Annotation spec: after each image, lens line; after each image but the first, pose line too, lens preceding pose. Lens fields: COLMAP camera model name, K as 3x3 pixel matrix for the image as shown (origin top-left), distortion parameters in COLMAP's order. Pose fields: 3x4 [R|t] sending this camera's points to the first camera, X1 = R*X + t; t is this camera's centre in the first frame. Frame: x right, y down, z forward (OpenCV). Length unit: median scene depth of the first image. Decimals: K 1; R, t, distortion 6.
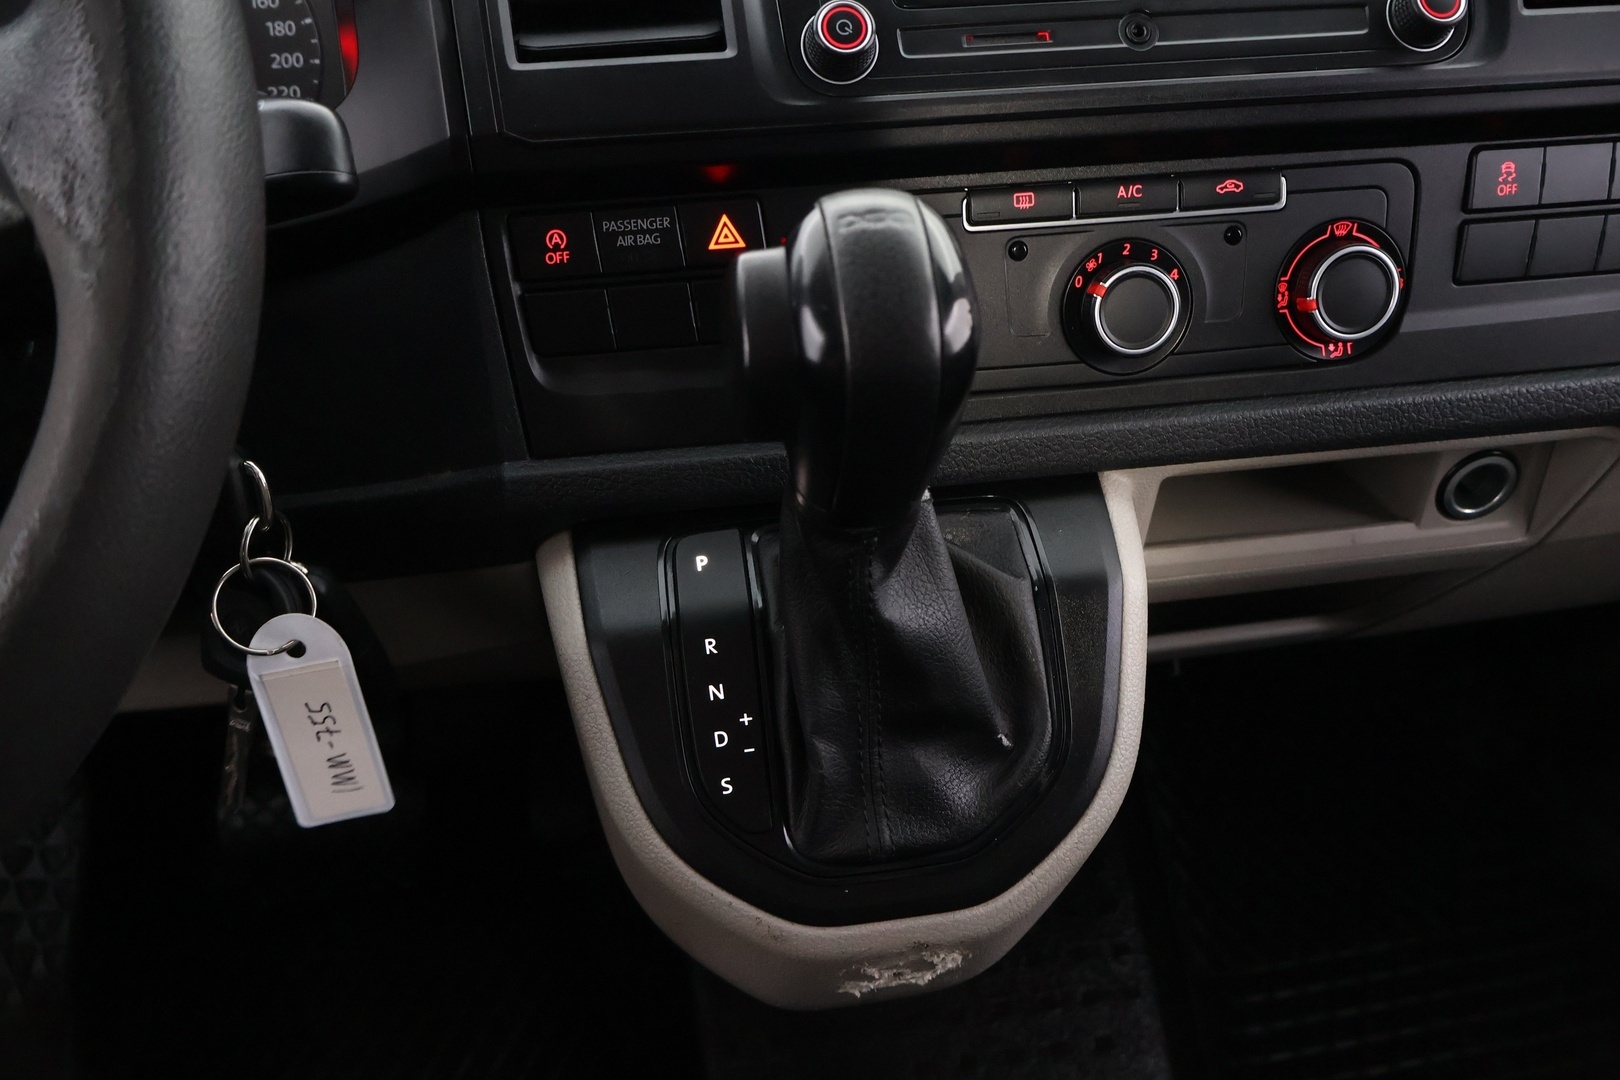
lens RADIAL K [[1350.2, 0, 813.8], [0, 1350.2, 535.1], [0, 0, 1]] dist [-0.000020, 0.014159]
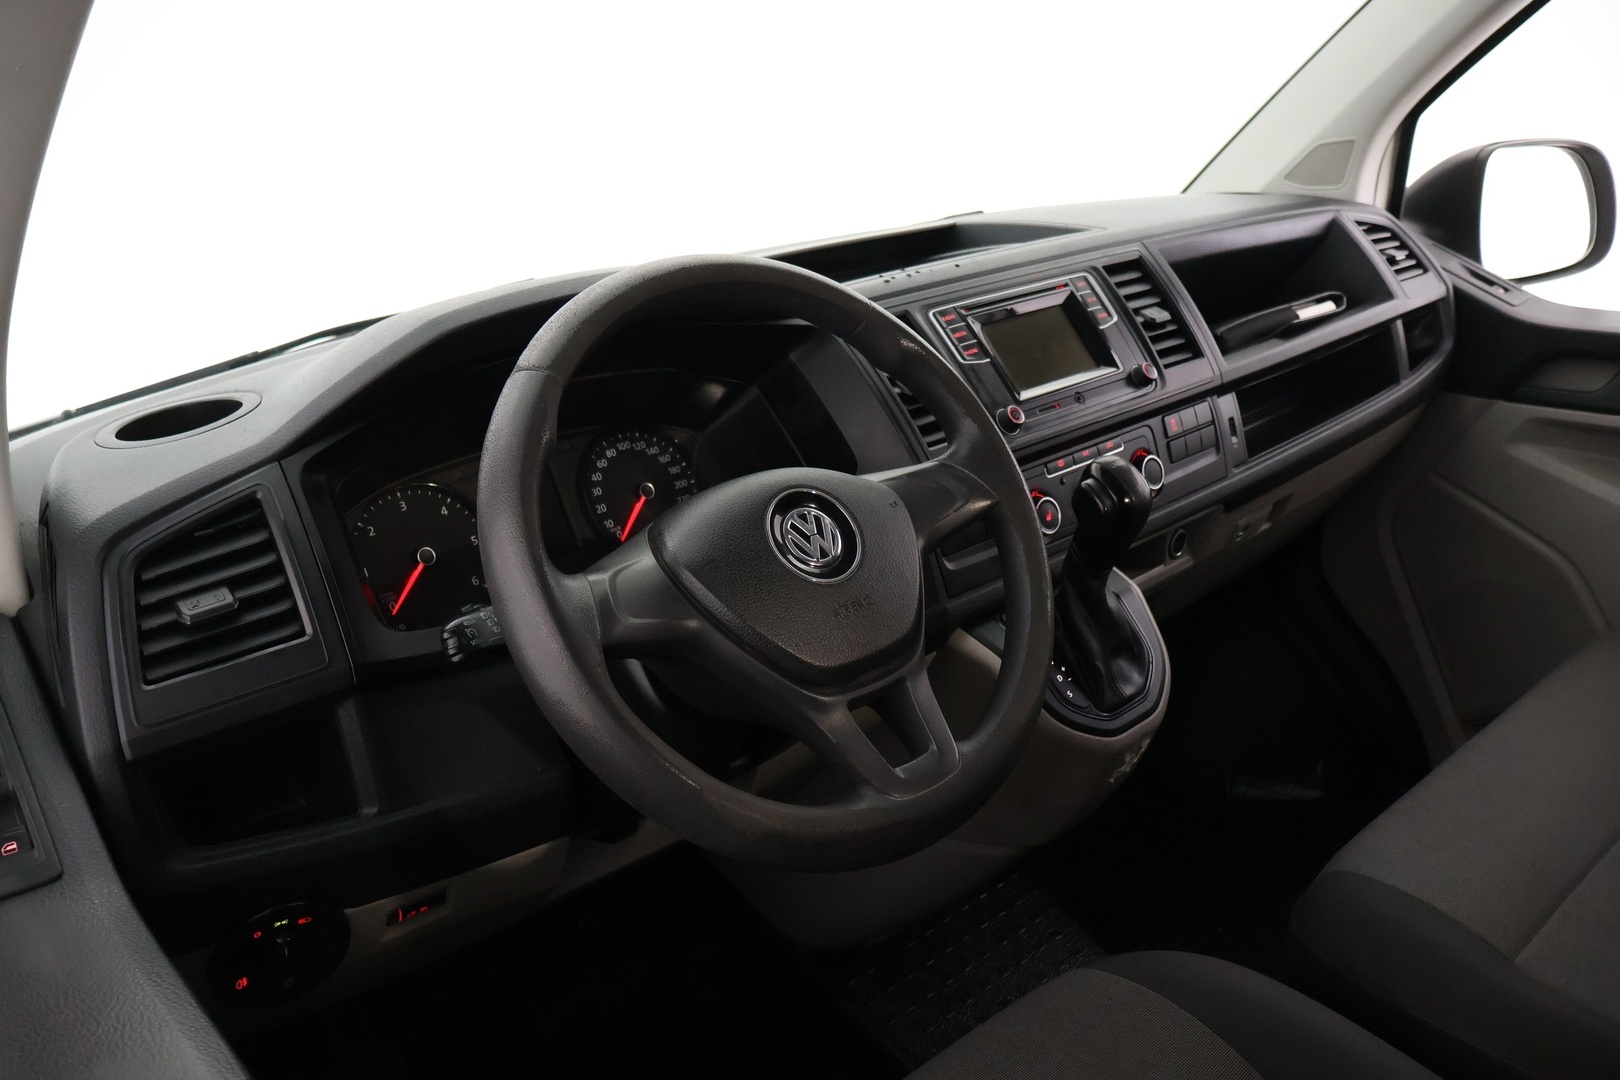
lens RADIAL K [[1350.2, 0, 808.6], [0, 1350.2, 531.4], [0, 0, 1]] dist [-0.000020, 0.014159]
pose [[0.834042, -0.217362, 0.507077, -1.612058], [0.342209, 0.924761, -0.166461, 0.150235], [-0.432743, 0.312362, 0.845673, -0.985523]]
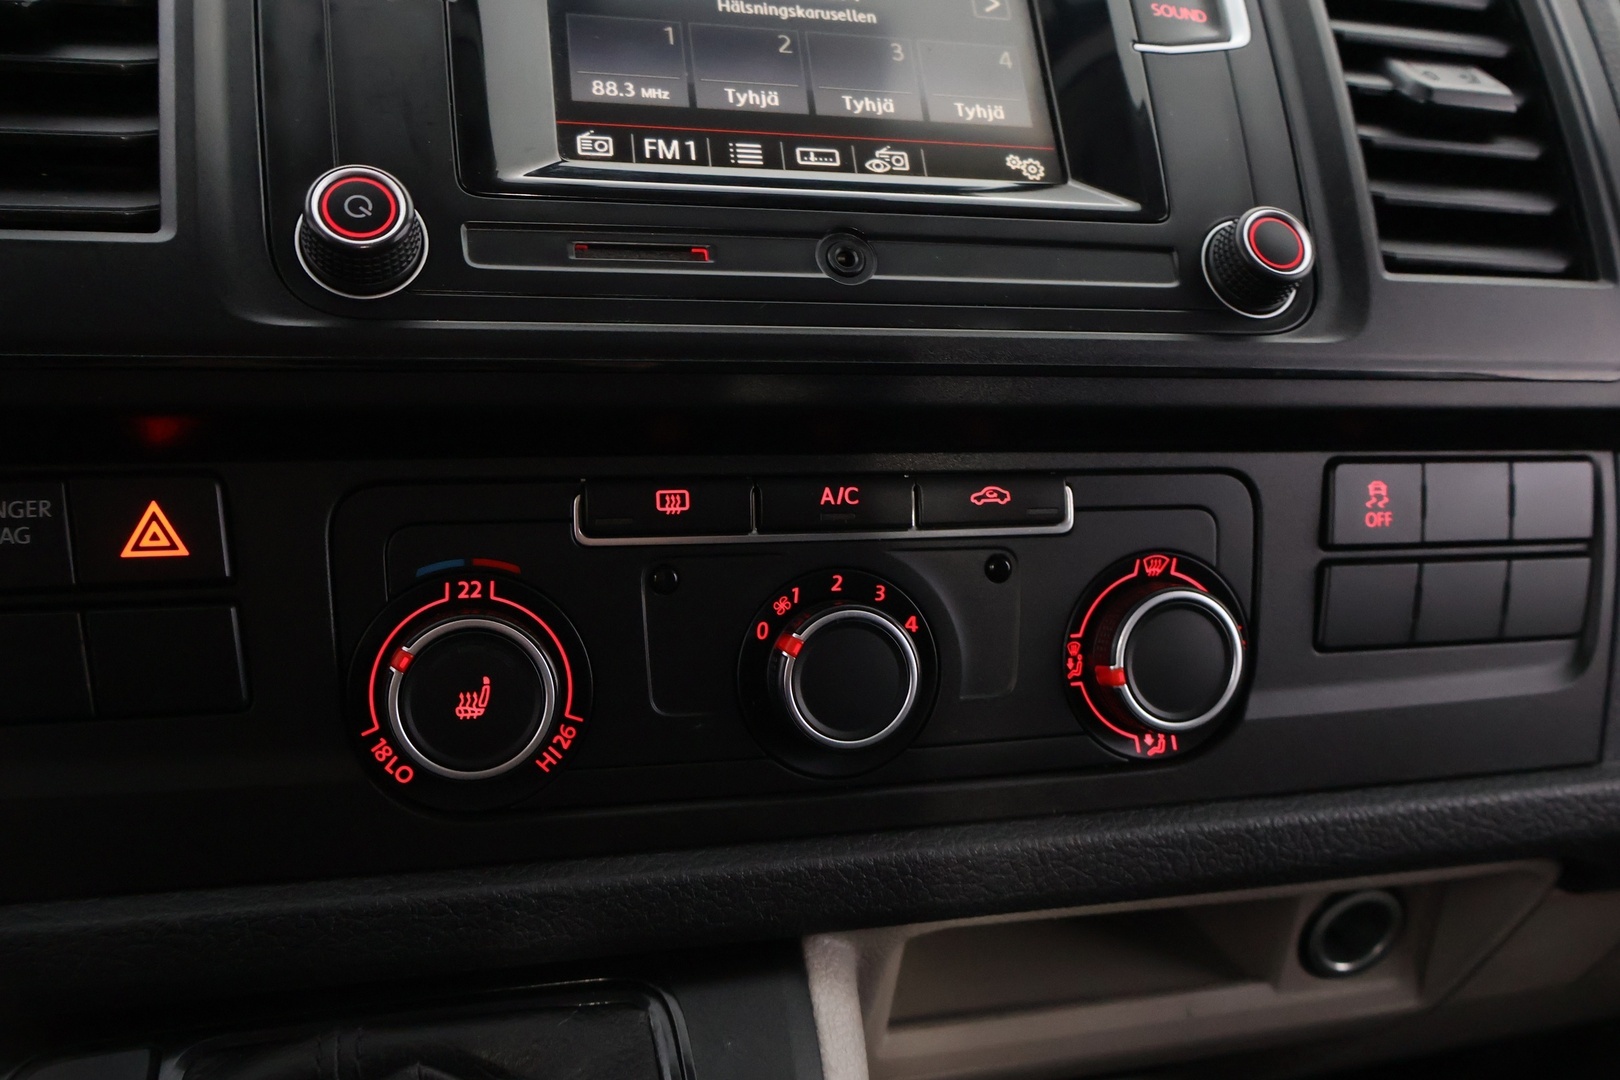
lens RADIAL K [[1350.2, 0, 800.9], [0, 1350.2, 539.7], [0, 0, 1]] dist [-0.000020, 0.014159]
pose [[0.991041, 0.039511, 0.127580, 0.131637], [-0.008168, 0.971381, -0.237384, -0.079035], [-0.133308, 0.234216, 0.963002, 0.378504]]
